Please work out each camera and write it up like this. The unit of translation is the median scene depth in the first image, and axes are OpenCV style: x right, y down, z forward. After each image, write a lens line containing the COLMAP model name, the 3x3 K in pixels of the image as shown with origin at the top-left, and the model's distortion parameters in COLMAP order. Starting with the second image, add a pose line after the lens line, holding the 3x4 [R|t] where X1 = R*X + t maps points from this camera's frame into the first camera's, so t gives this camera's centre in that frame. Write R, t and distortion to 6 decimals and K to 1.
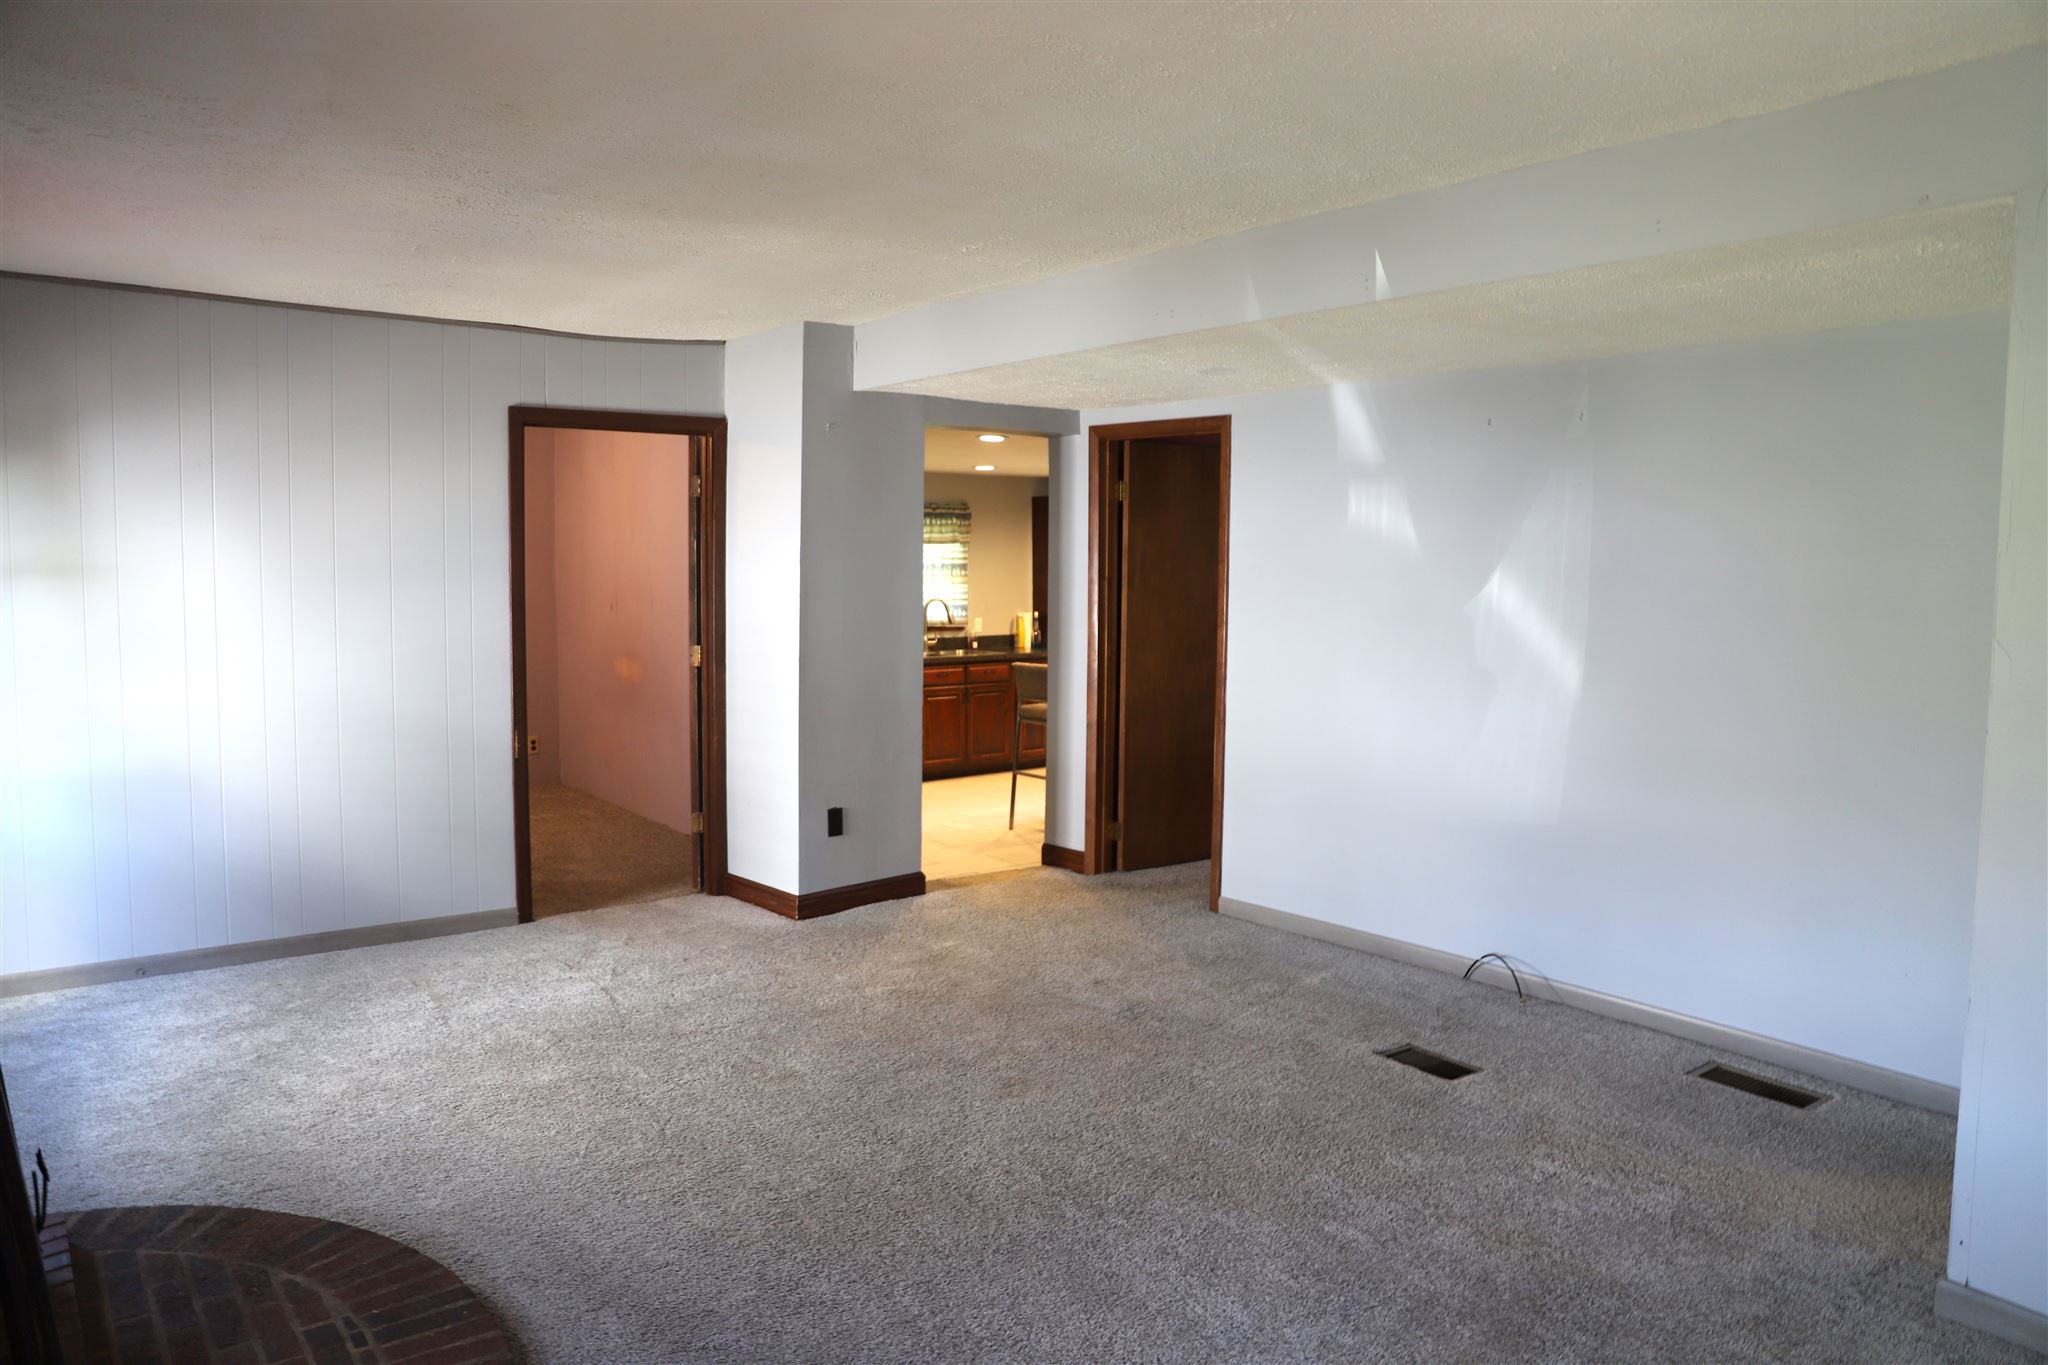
lens RADIAL K [[1404.9, 0, 1024.0], [0, 1404.9, 682.5], [0, 0, 1]] dist [-0.142954, 0.102375]
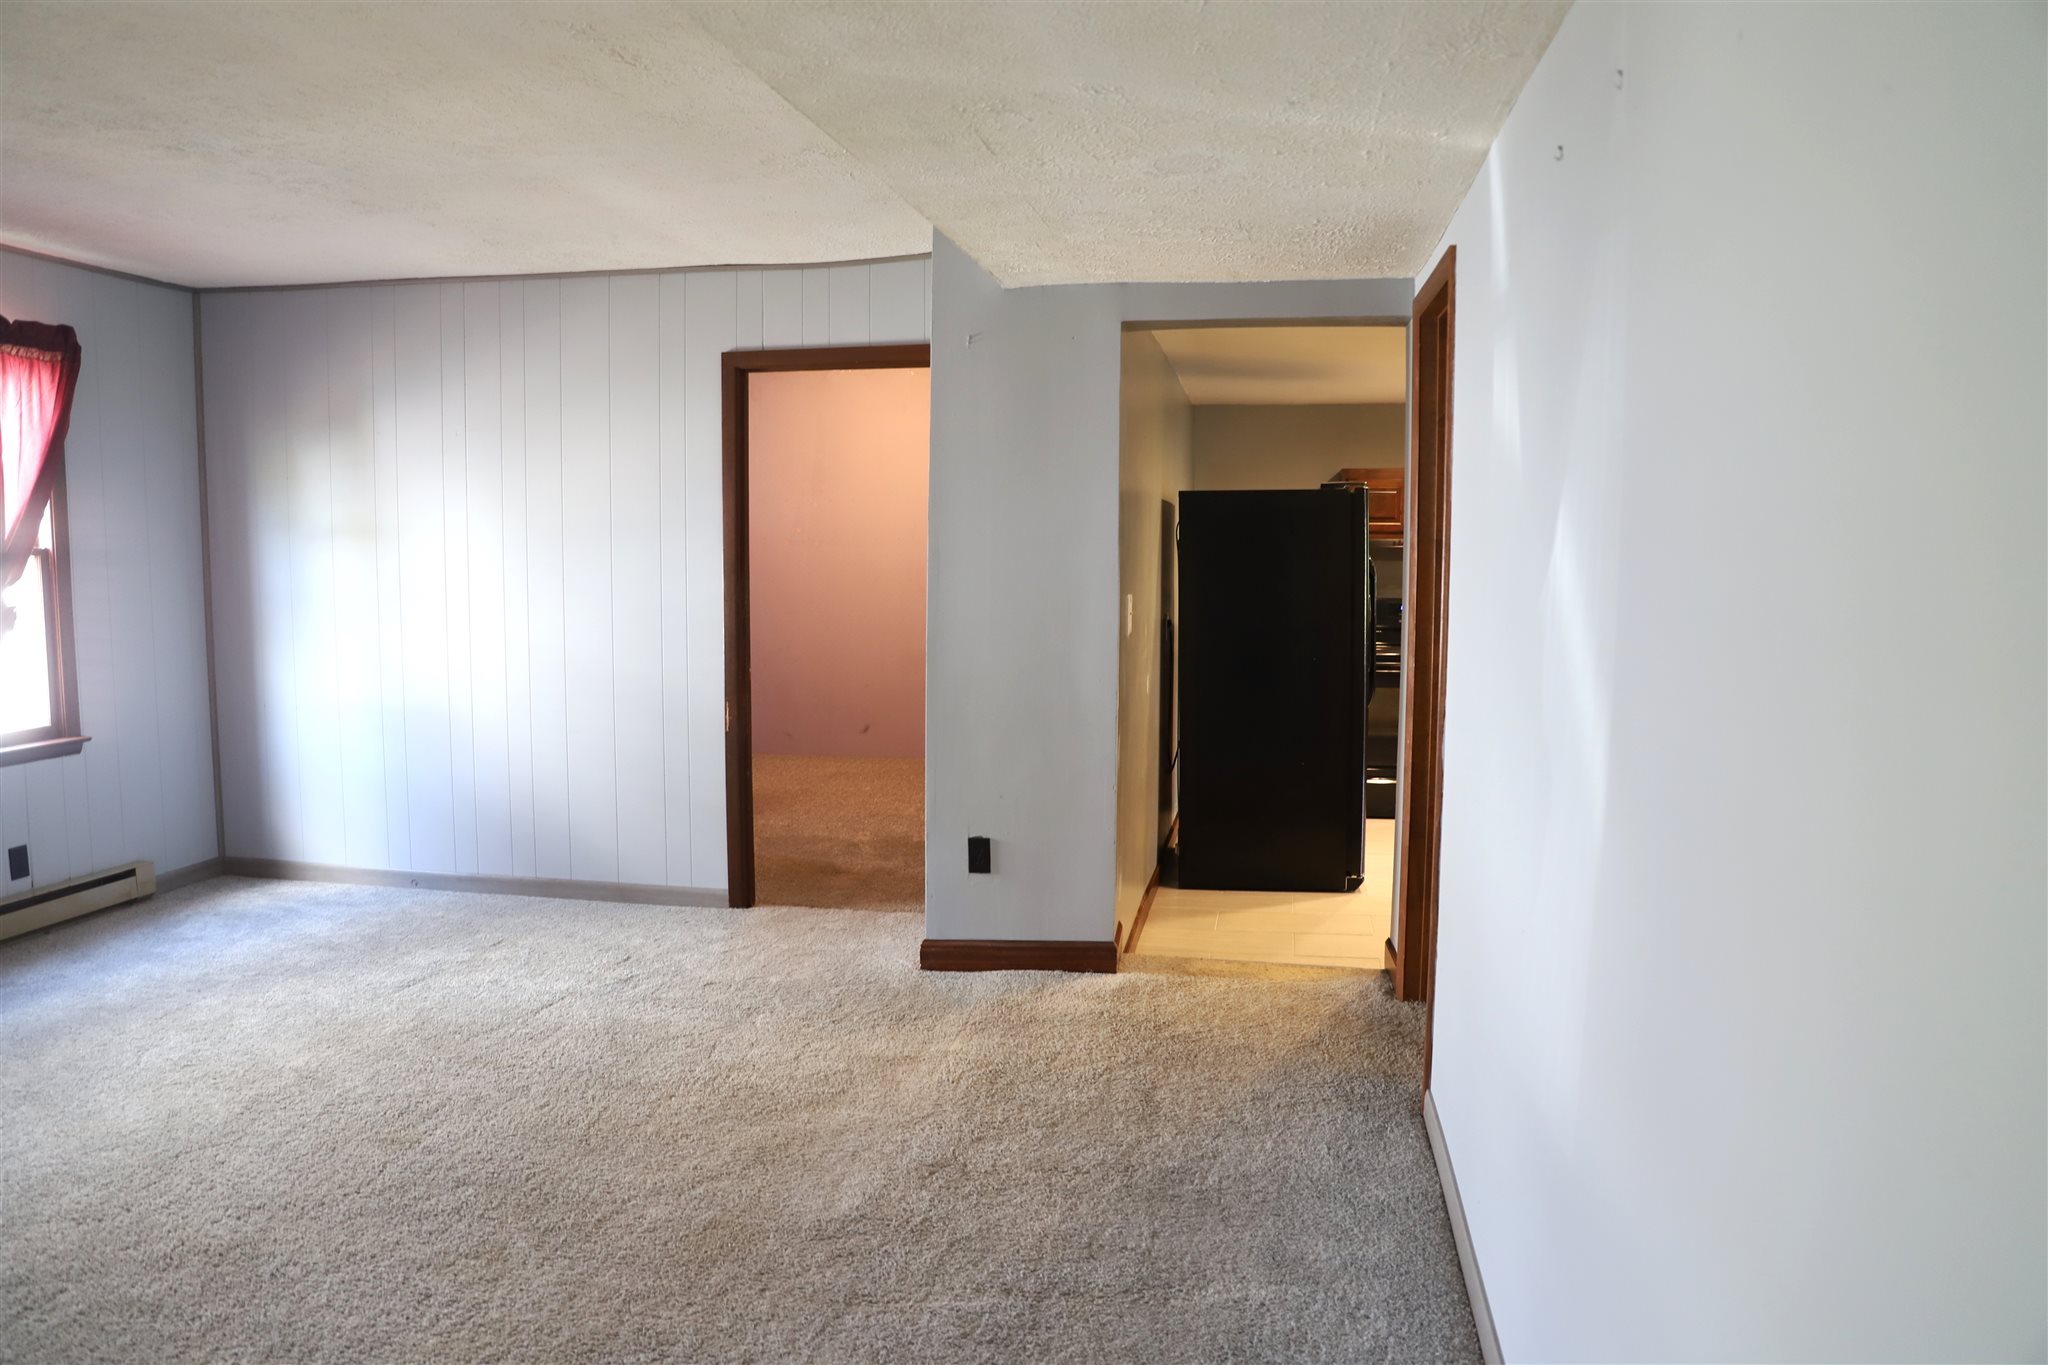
lens RADIAL K [[1404.9, 0, 1024.0], [0, 1404.9, 682.5], [0, 0, 1]] dist [-0.142954, 0.102375]
pose [[0.663929, 0.076167, -0.743906, 0.504449], [-0.056163, 0.997068, 0.051963, -0.041343], [0.745683, 0.007280, 0.666261, 0.560886]]
